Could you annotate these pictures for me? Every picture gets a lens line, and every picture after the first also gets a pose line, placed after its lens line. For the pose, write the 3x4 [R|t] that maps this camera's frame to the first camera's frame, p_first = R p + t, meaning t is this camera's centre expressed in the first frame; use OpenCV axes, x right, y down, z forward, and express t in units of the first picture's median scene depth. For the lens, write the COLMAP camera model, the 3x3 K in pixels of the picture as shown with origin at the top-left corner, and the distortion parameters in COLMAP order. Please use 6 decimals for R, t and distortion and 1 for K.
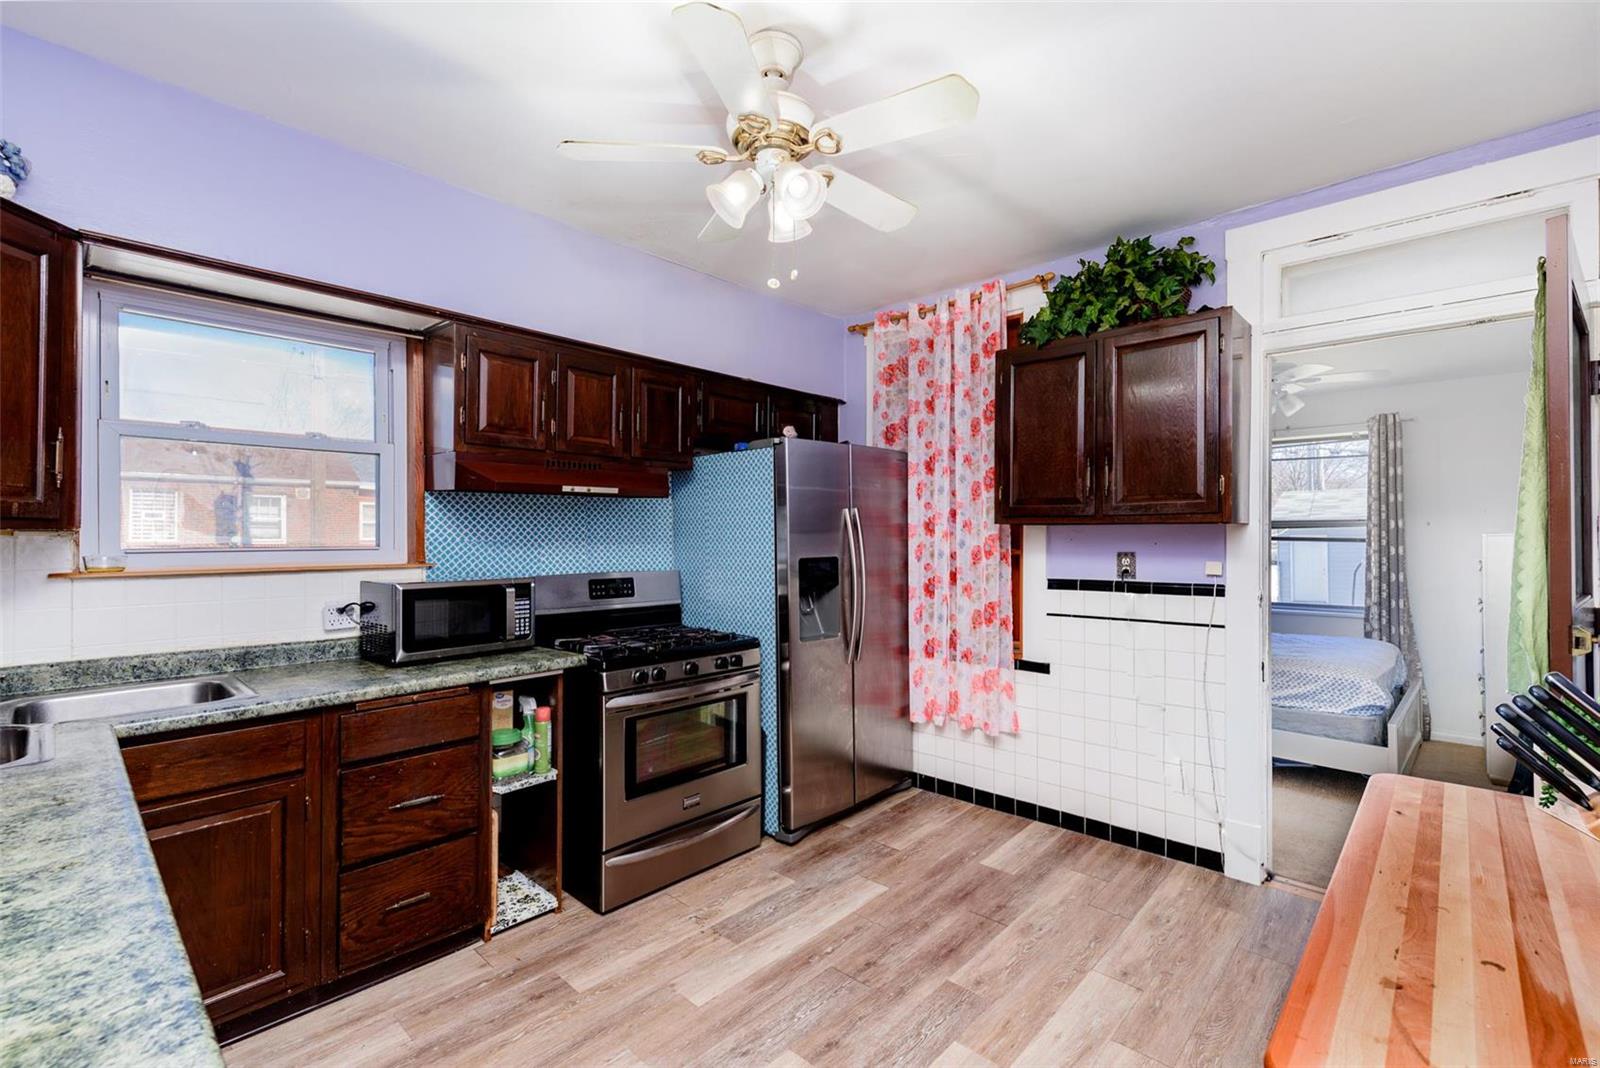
lens RADIAL K [[693.9, 0, 806.7], [0, 693.9, 532.5], [0, 0, 1]] dist [-0.013268, 0.000258]
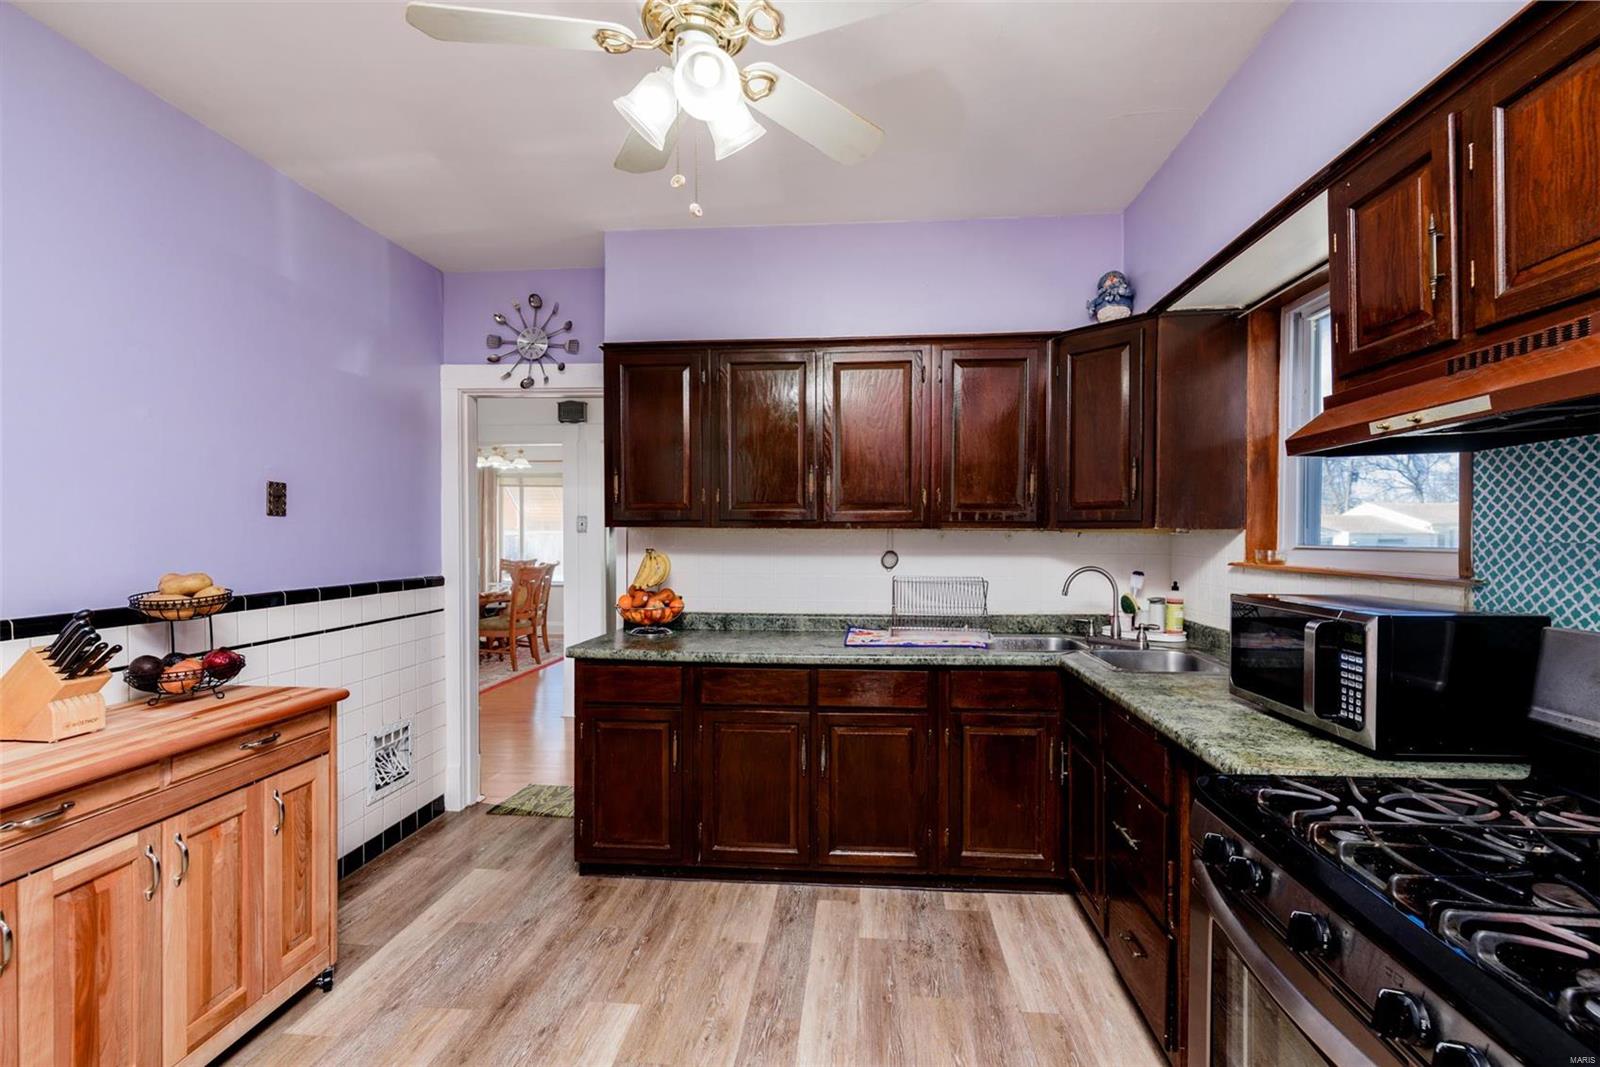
lens RADIAL K [[693.9, 0, 796.4], [0, 693.9, 538.9], [0, 0, 1]] dist [-0.013268, 0.000258]
pose [[-0.795882, 0.005674, -0.605425, 0.258732], [0.004002, 0.999984, 0.004111, 0.007522], [0.605439, 0.000848, -0.795892, 1.270881]]
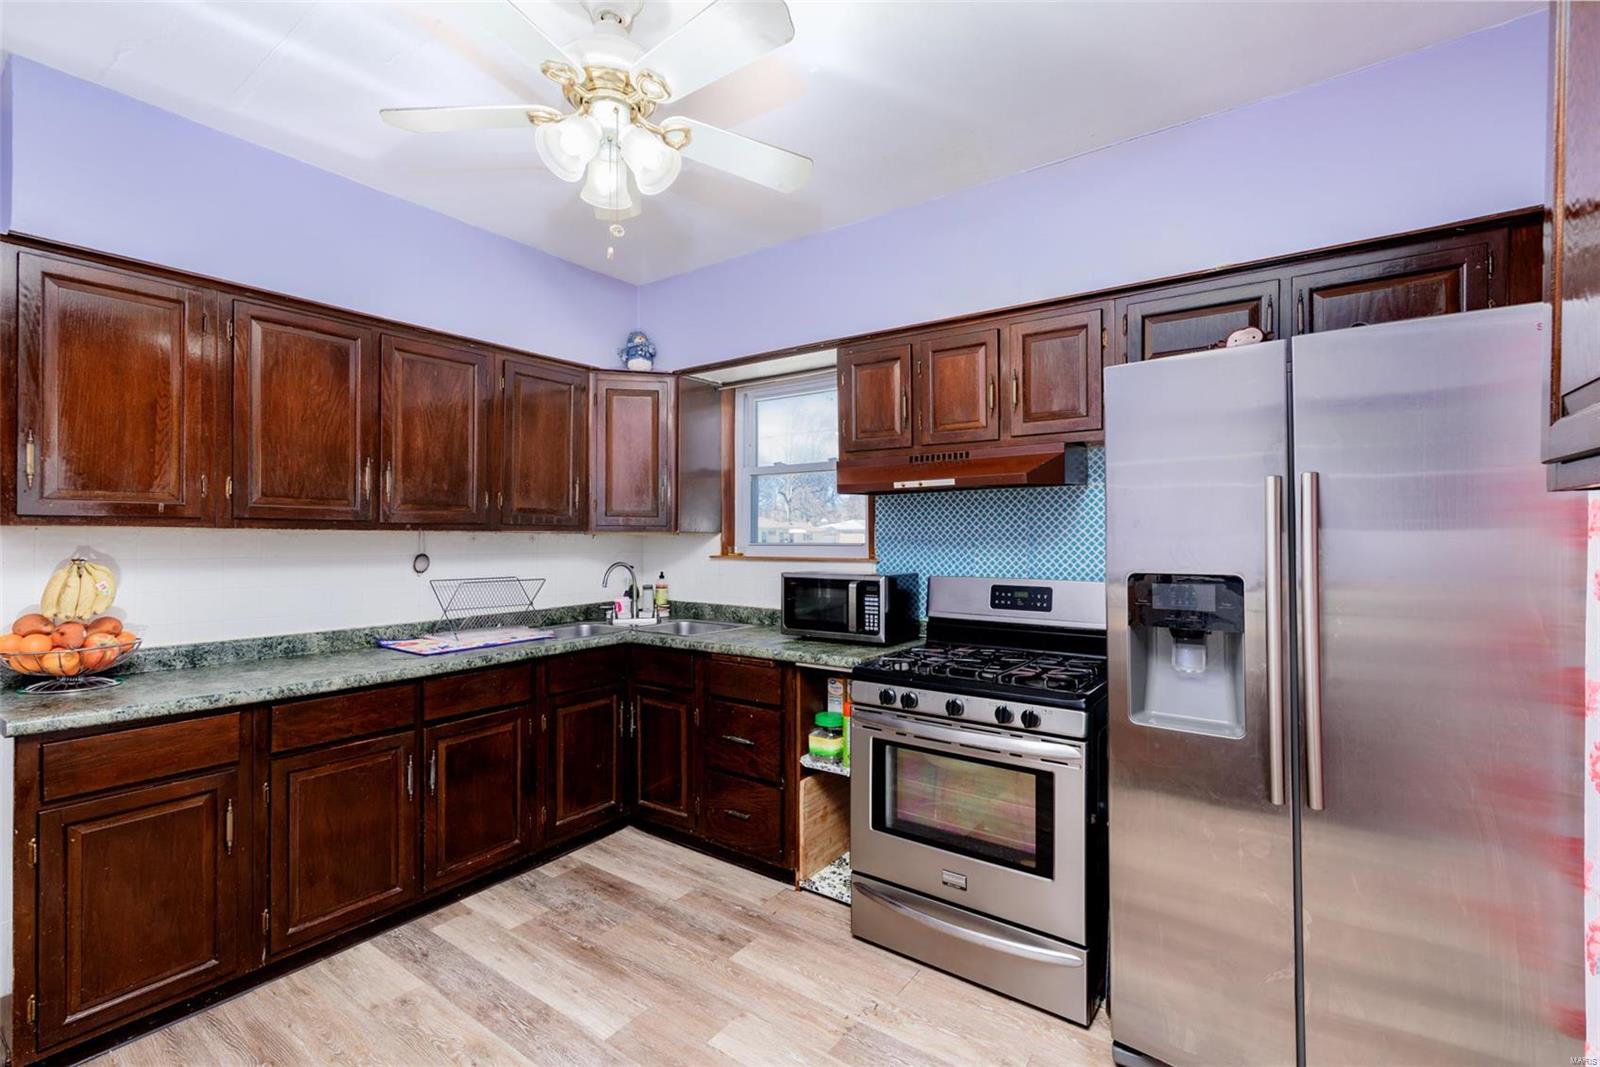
lens RADIAL K [[693.9, 0, 840.0], [0, 693.9, 532.5], [0, 0, 1]] dist [-0.013268, 0.000258]
pose [[0.150929, -0.005094, -0.988532, 0.661460], [0.005329, 0.999976, -0.004339, 0.006681], [0.988530, -0.004613, 0.150952, 0.874027]]
